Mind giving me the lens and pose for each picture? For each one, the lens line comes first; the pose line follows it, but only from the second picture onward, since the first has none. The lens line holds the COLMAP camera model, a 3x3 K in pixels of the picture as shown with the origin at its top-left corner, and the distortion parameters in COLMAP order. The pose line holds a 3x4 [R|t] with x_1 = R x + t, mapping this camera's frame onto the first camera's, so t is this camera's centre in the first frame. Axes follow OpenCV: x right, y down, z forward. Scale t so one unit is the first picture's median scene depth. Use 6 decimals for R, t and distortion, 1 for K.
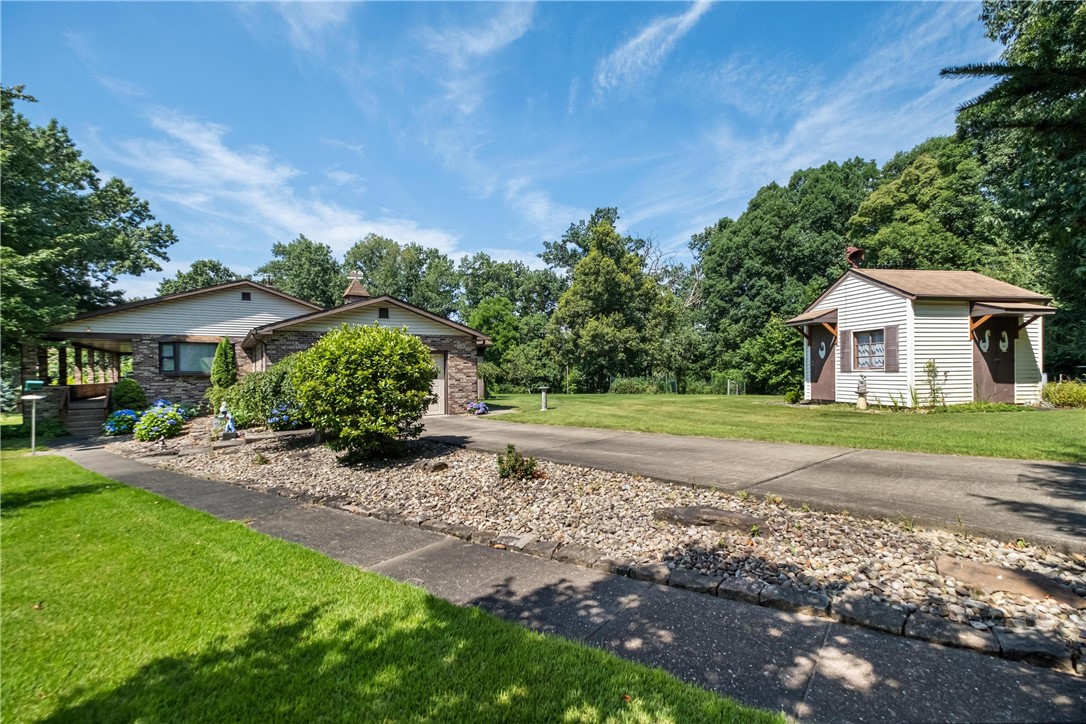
lens RADIAL K [[477.2, 0, 545.7], [0, 477.2, 385.5], [0, 0, 1]] dist [-0.037410, 0.000945]
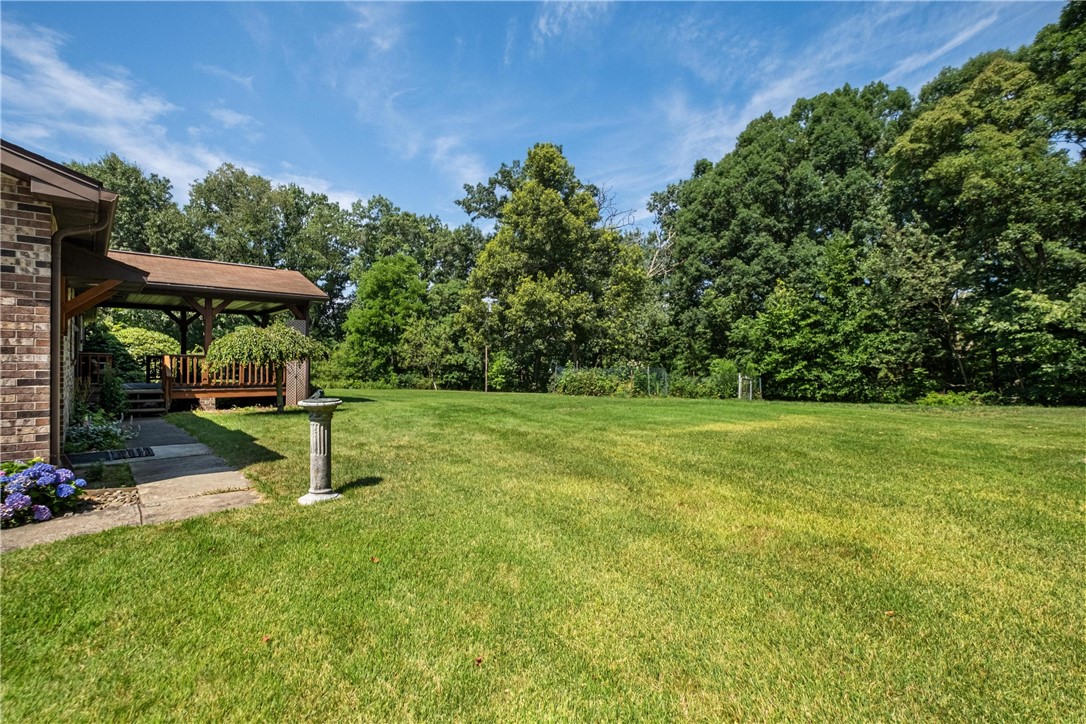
lens RADIAL K [[495.4, 0, 558.5], [0, 495.4, 360.2], [0, 0, 1]] dist [-0.030903, -0.000146]
pose [[0.987677, 0.018518, 0.155406, 0.030720], [-0.013542, 0.999363, -0.033016, -0.003456], [-0.155919, 0.030505, 0.987299, 0.265606]]
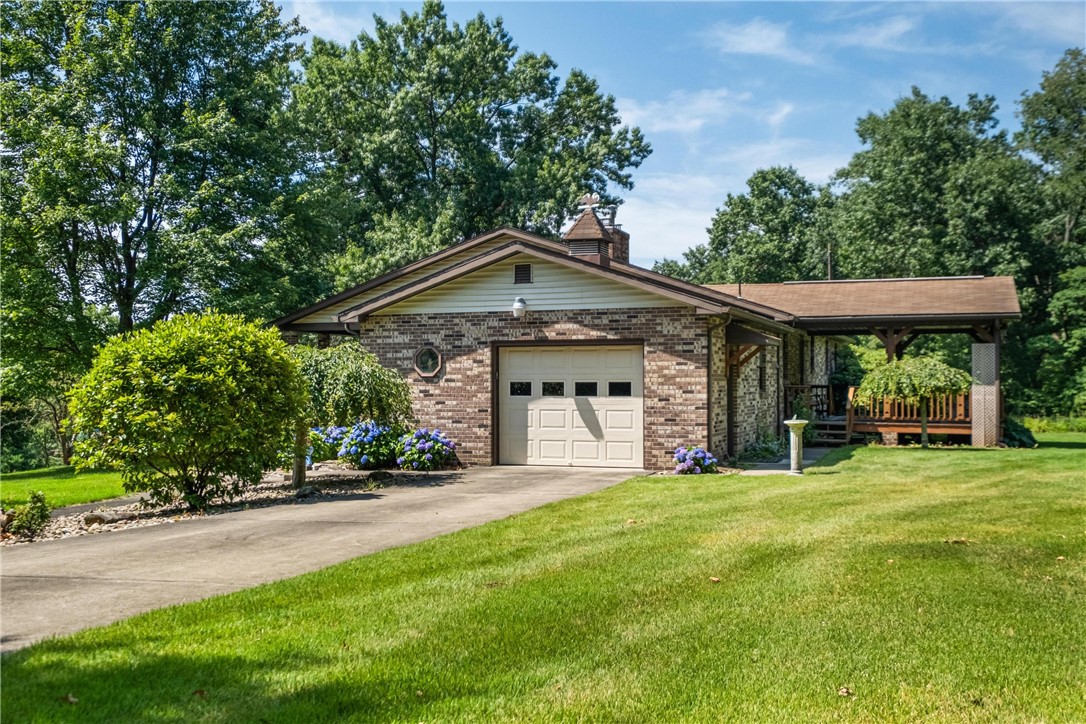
lens RADIAL K [[1083.3, 0, 540.0], [0, 1083.3, 356.9], [0, 0, 1]] dist [0.013521, 0.000000]
pose [[0.555827, -0.000459, -0.831298, 0.243344], [-0.035258, 0.999087, -0.024126, -0.007975], [0.830550, 0.042720, 0.555304, 0.100038]]
